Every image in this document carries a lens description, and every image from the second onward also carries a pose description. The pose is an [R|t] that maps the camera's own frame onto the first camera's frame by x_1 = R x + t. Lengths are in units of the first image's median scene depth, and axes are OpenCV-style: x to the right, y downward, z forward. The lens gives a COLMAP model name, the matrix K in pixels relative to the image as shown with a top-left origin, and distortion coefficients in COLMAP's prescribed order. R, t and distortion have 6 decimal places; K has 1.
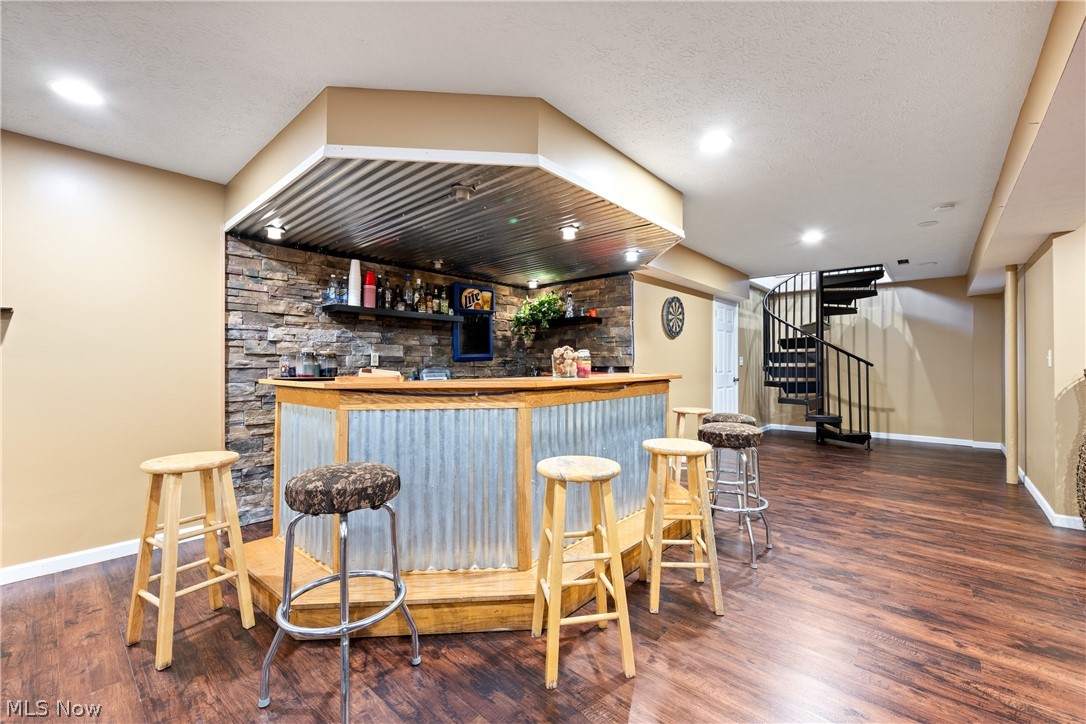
lens RADIAL K [[439.5, 0, 544.5], [0, 439.5, 363.3], [0, 0, 1]] dist [0.000058, -0.000847]
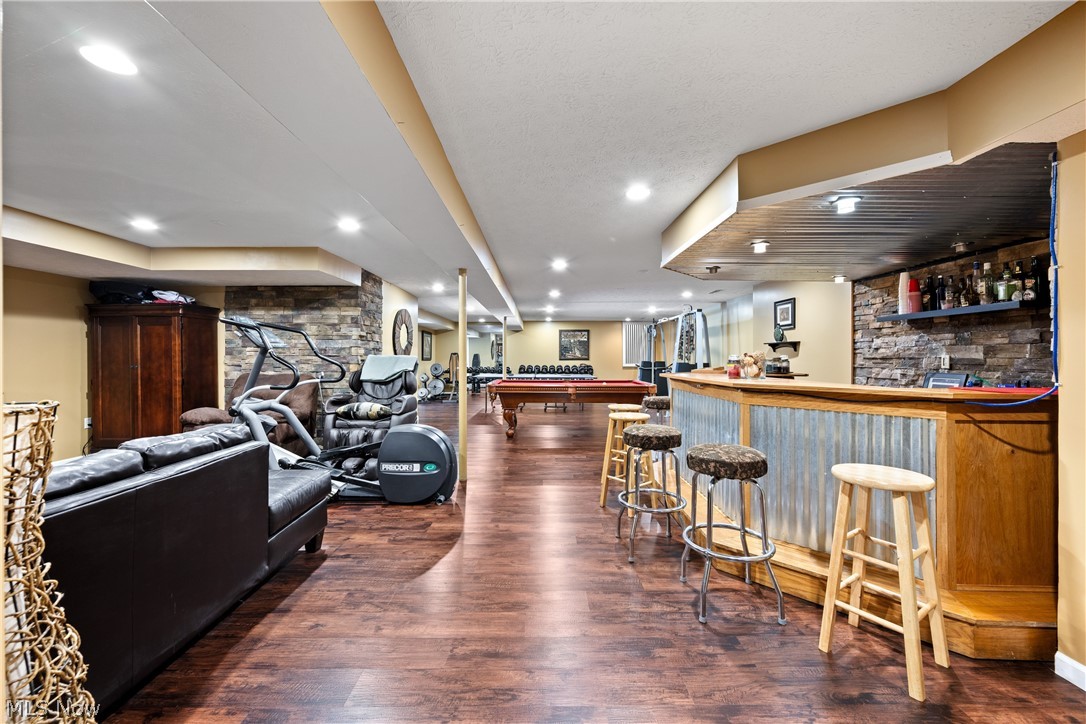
lens RADIAL K [[426.8, 0, 538.0], [0, 426.8, 357.6], [0, 0, 1]] dist [-0.003615, 0.001259]
pose [[-0.748991, -0.001826, -0.662577, 0.783805], [-0.001870, 0.999998, -0.000642, -0.013851], [0.662577, 0.000758, -0.748993, 0.955885]]
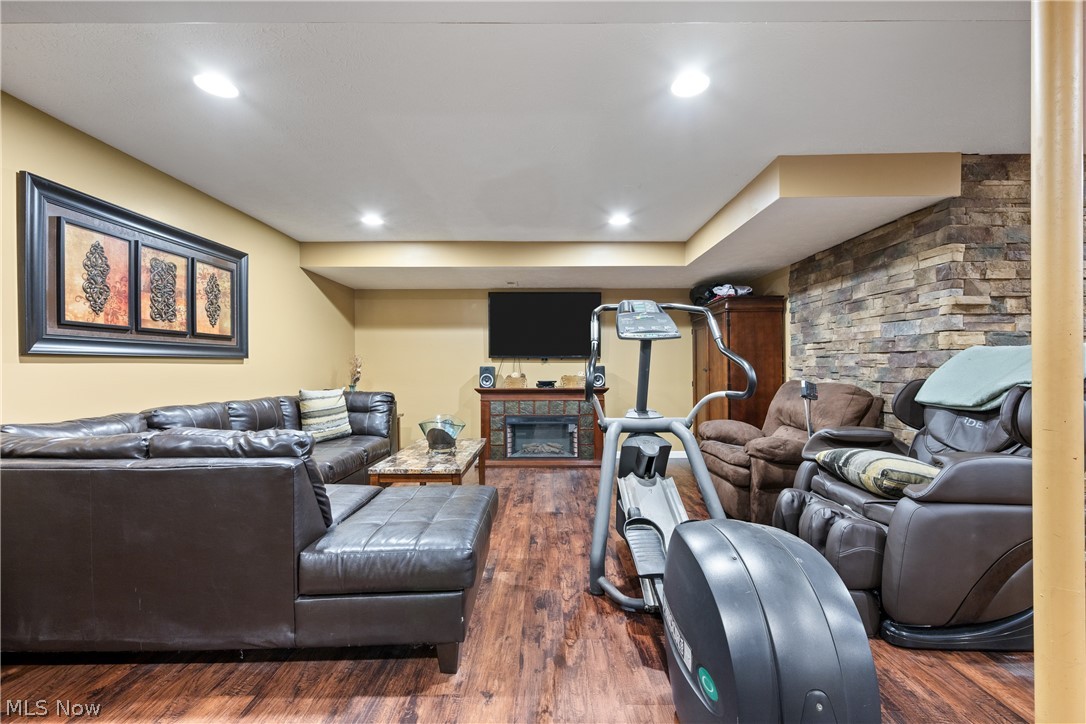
lens RADIAL K [[439.5, 0, 545.1], [0, 439.5, 368.1], [0, 0, 1]] dist [0.000058, -0.000847]
pose [[-0.667835, -0.002550, 0.744305, 0.290056], [0.001677, 0.999986, 0.004931, 0.001318], [-0.744308, 0.004541, -0.667821, 0.483677]]
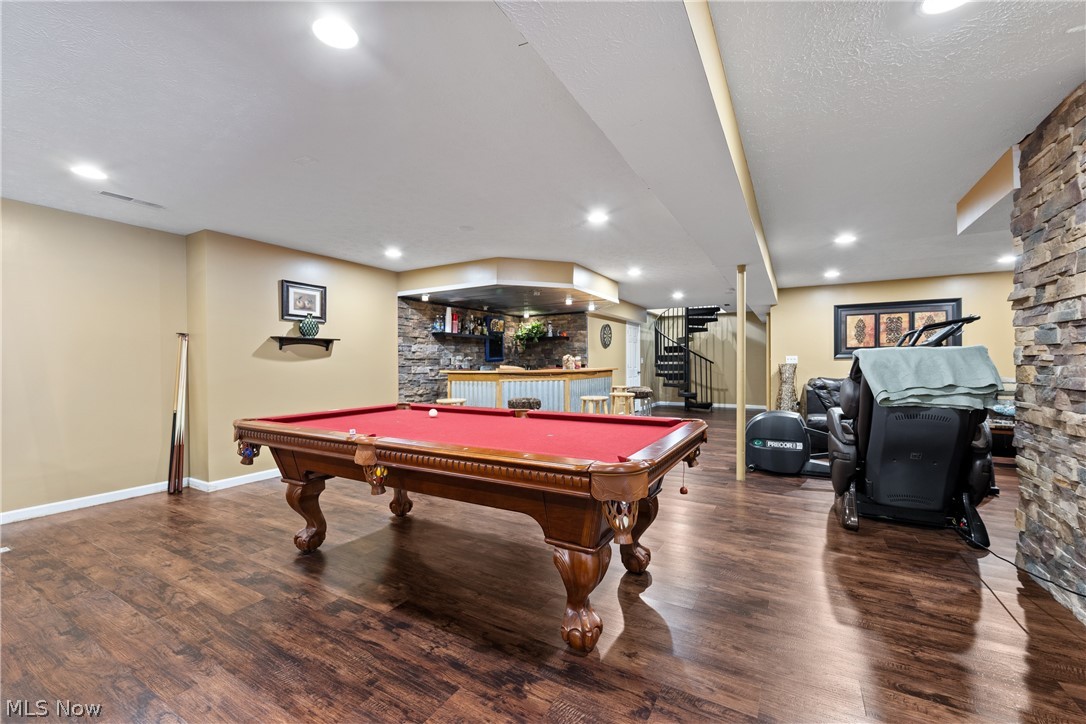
lens RADIAL K [[439.5, 0, 546.7], [0, 439.5, 367.2], [0, 0, 1]] dist [0.000058, -0.000847]
pose [[0.976899, -0.007277, 0.213578, -0.340739], [0.004901, 0.999920, 0.011653, -0.002799], [-0.213645, -0.010337, 0.976857, -0.713881]]
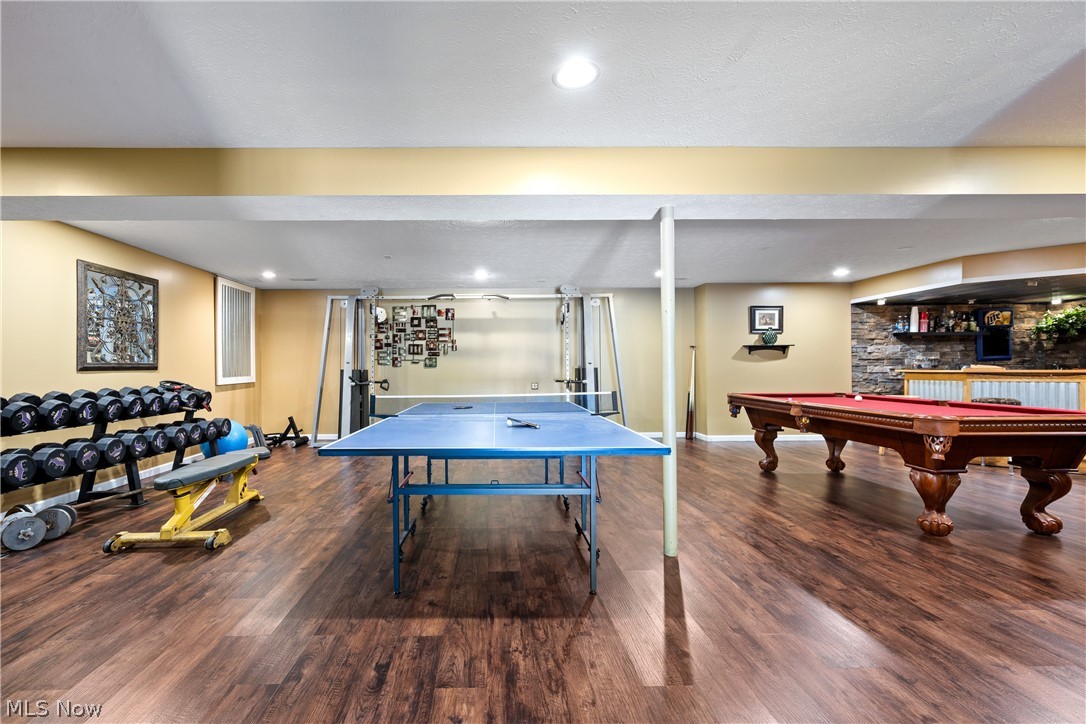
lens RADIAL K [[439.5, 0, 502.3], [0, 439.5, 363.6], [0, 0, 1]] dist [0.000058, -0.000847]
pose [[0.671316, -0.009541, -0.741110, -0.184776], [0.008087, 0.999952, -0.005548, -0.001219], [0.741127, -0.002269, 0.671361, -1.208179]]
